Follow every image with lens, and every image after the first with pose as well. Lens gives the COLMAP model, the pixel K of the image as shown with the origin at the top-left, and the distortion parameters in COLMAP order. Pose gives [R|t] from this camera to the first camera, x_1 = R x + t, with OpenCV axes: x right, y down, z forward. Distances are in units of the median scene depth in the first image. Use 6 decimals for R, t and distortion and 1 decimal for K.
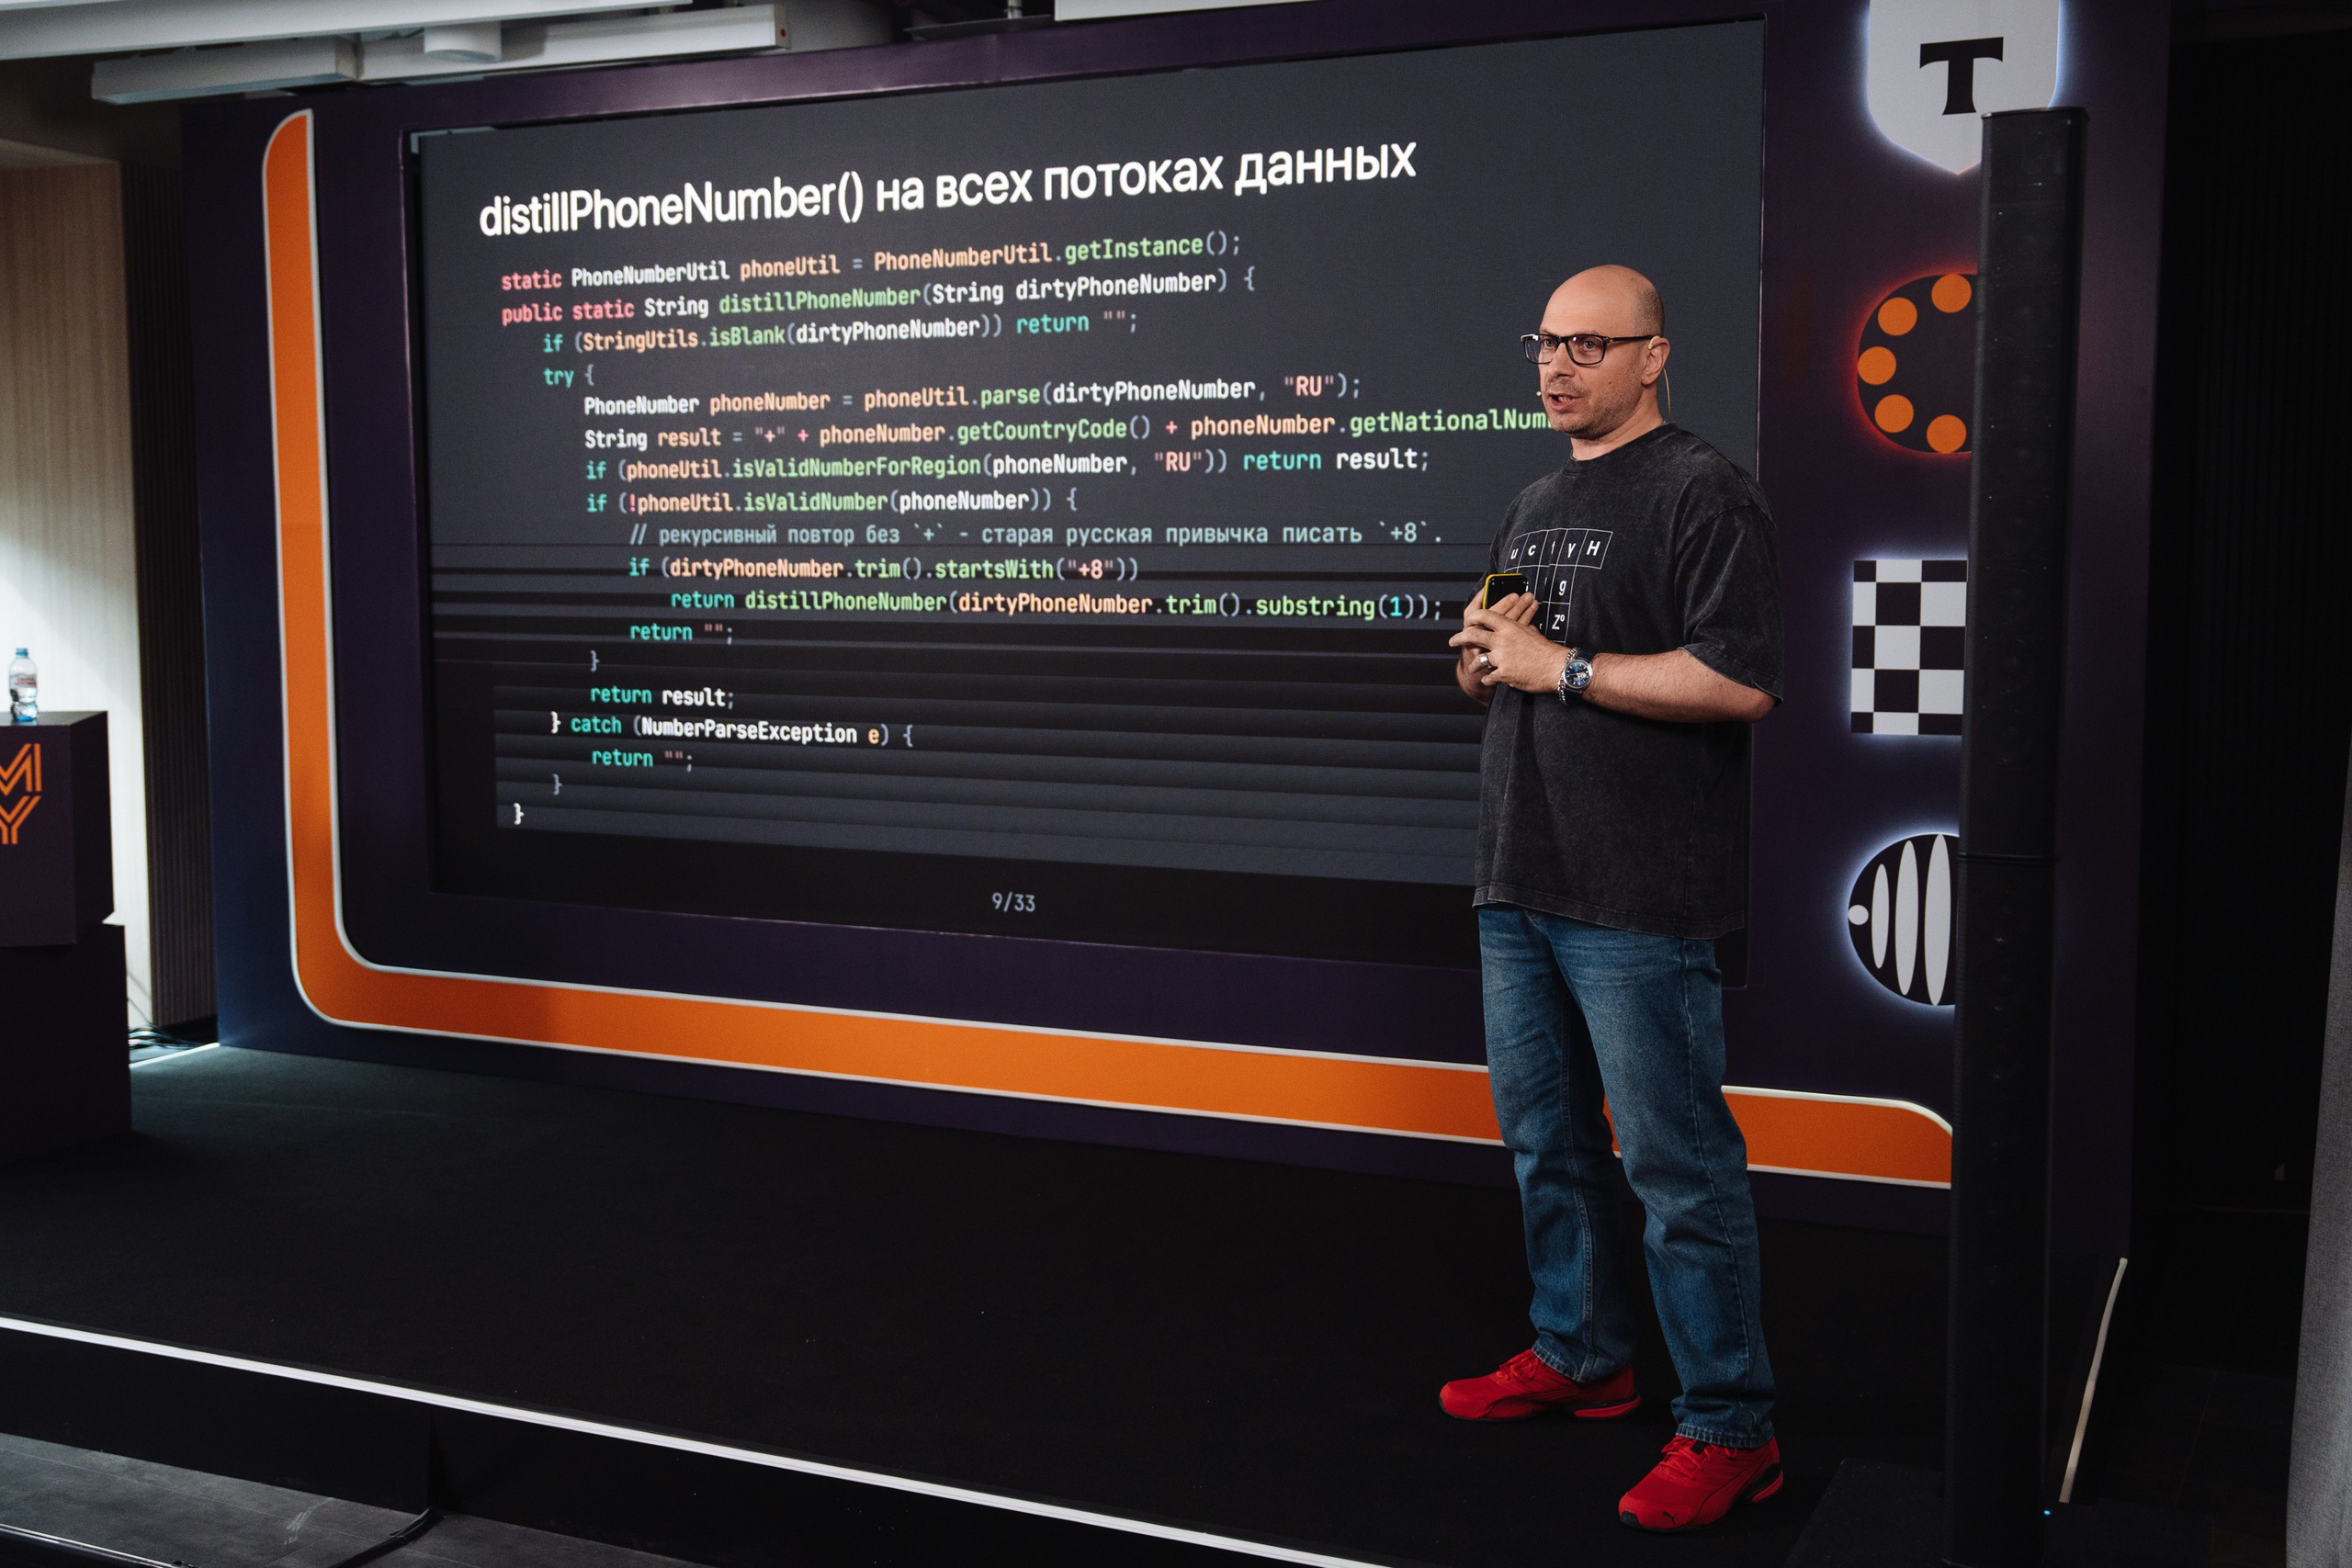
lens RADIAL K [[2471.6, 0, 1145.9], [0, 2471.6, 737.9], [0, 0, 1]] dist [0.023100, 0.016182]
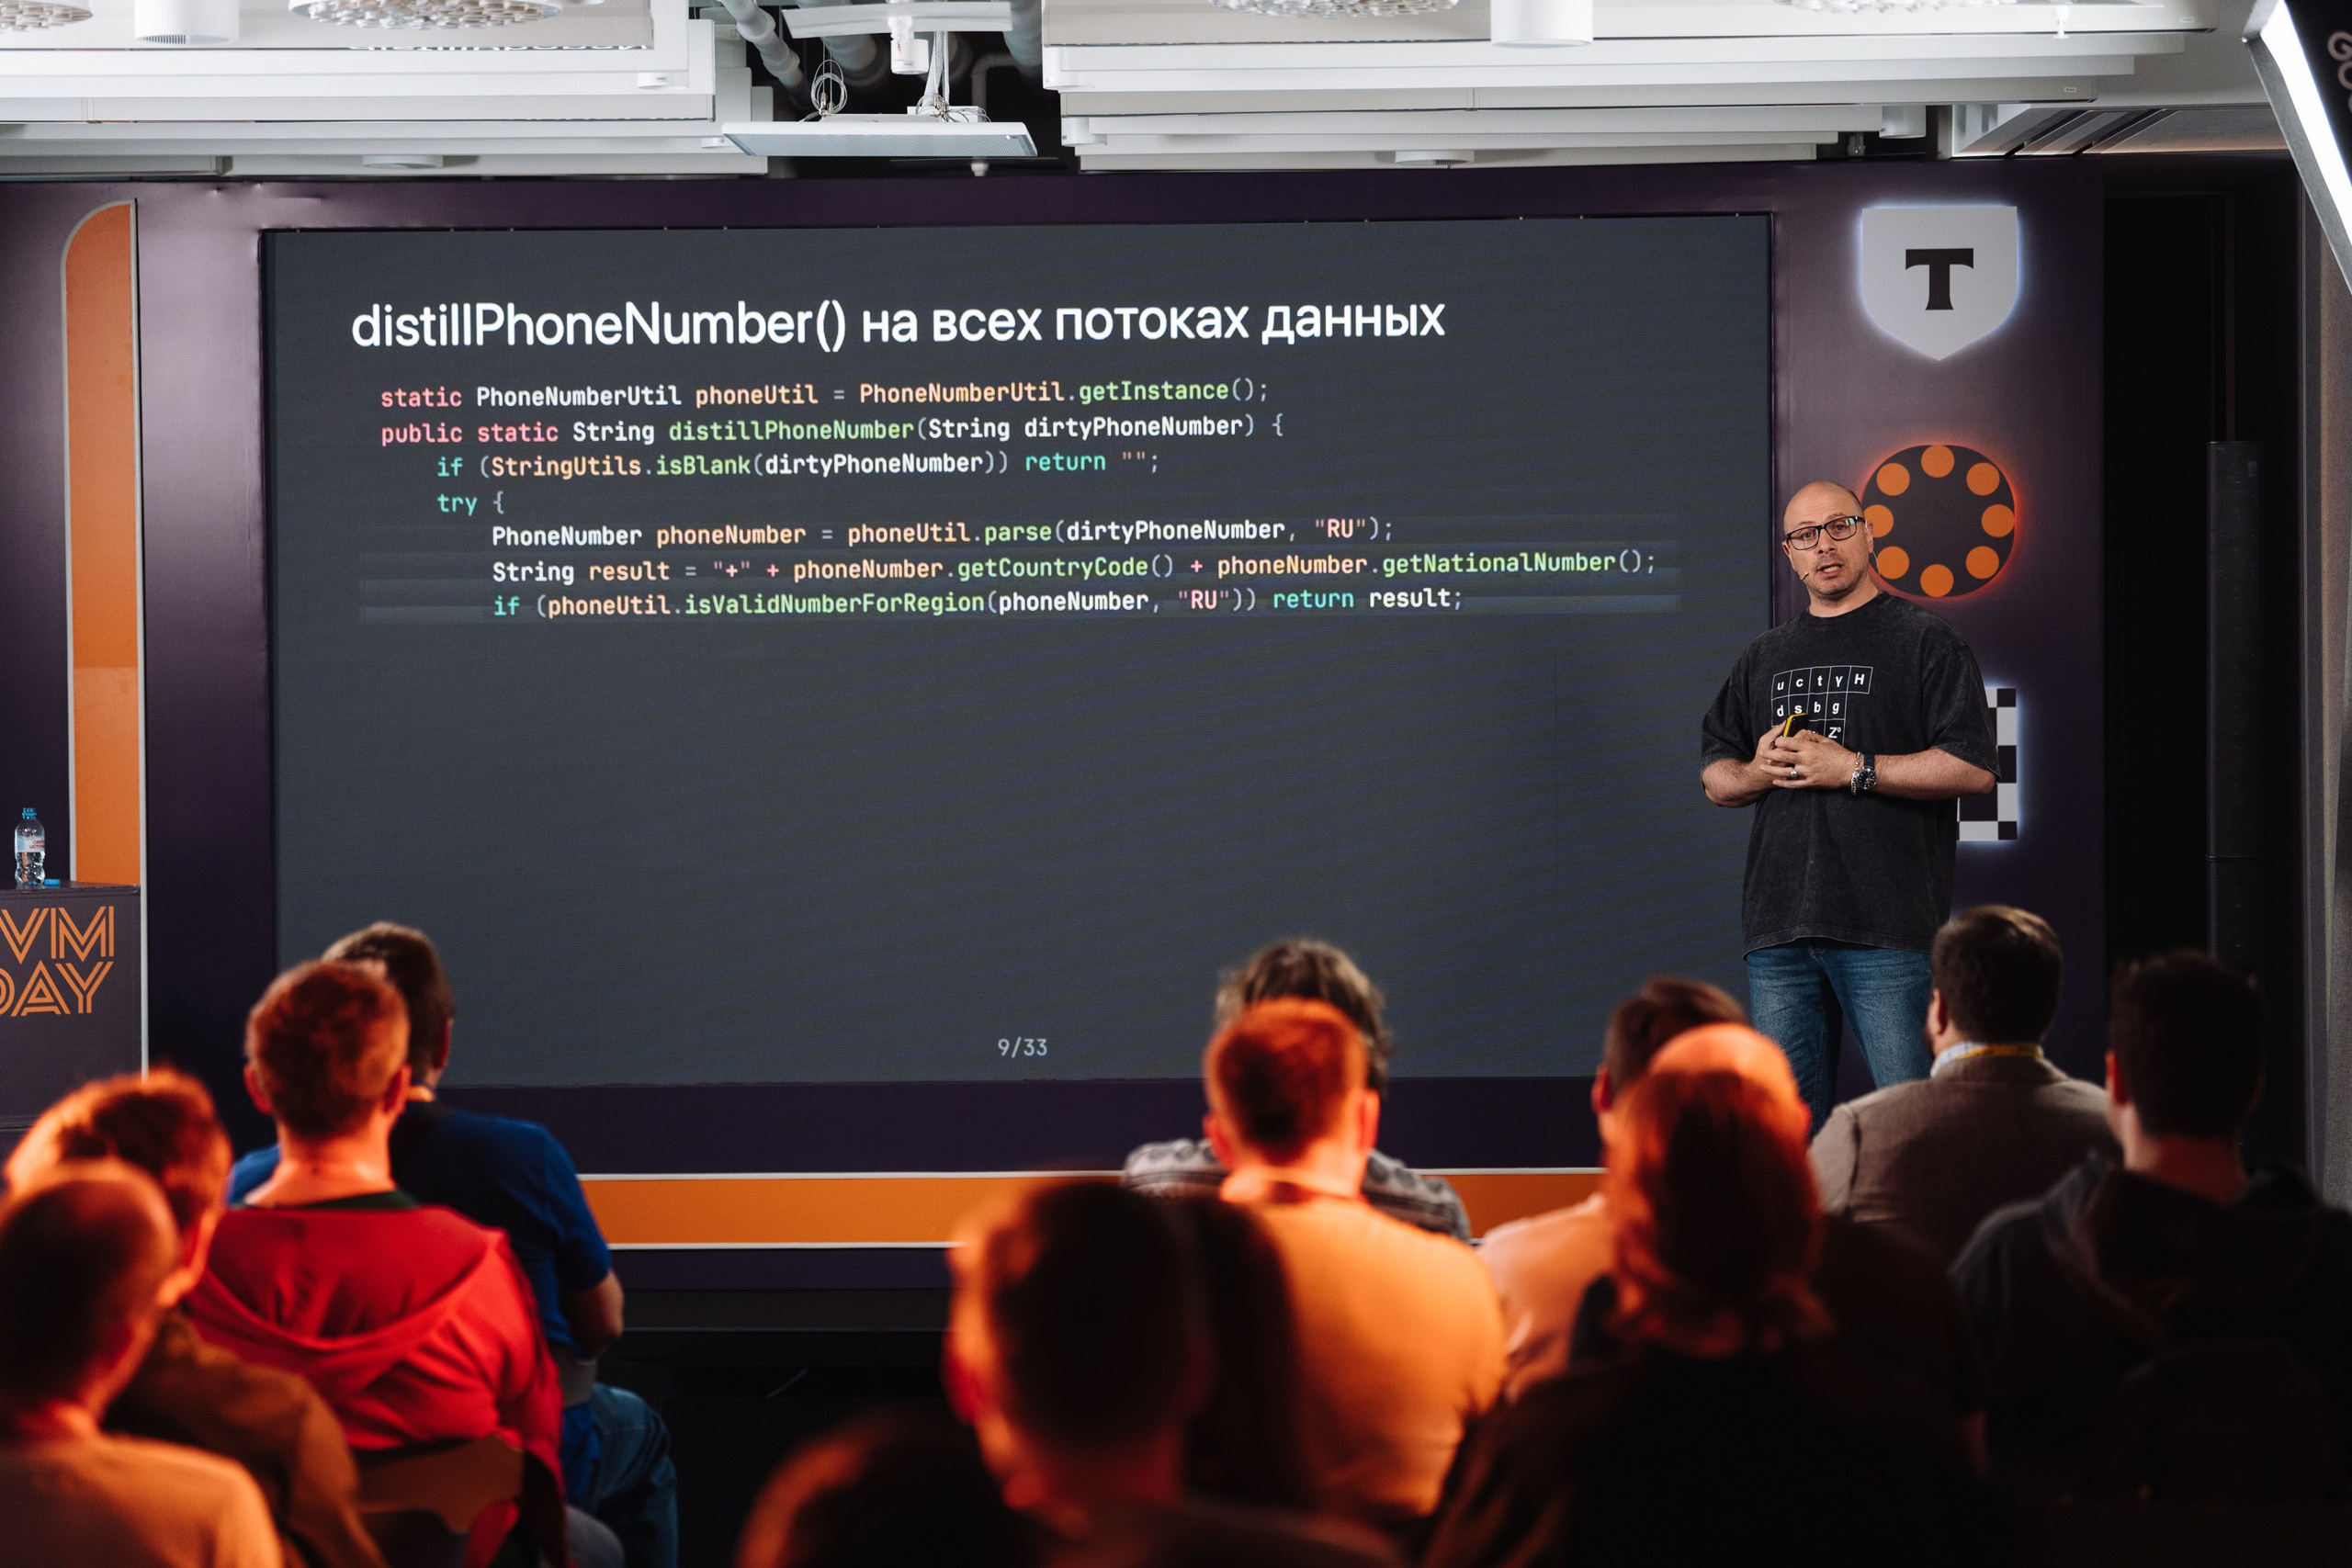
lens RADIAL K [[5604.9, 0, 1176.0], [0, 5604.9, 784.0], [0, 0, 1]] dist [0.113784, 0.904323]
pose [[0.929376, -0.015890, 0.368793, -0.838780], [0.037328, 0.997997, -0.051069, 0.080339], [-0.367243, 0.061229, 0.928108, -1.118278]]
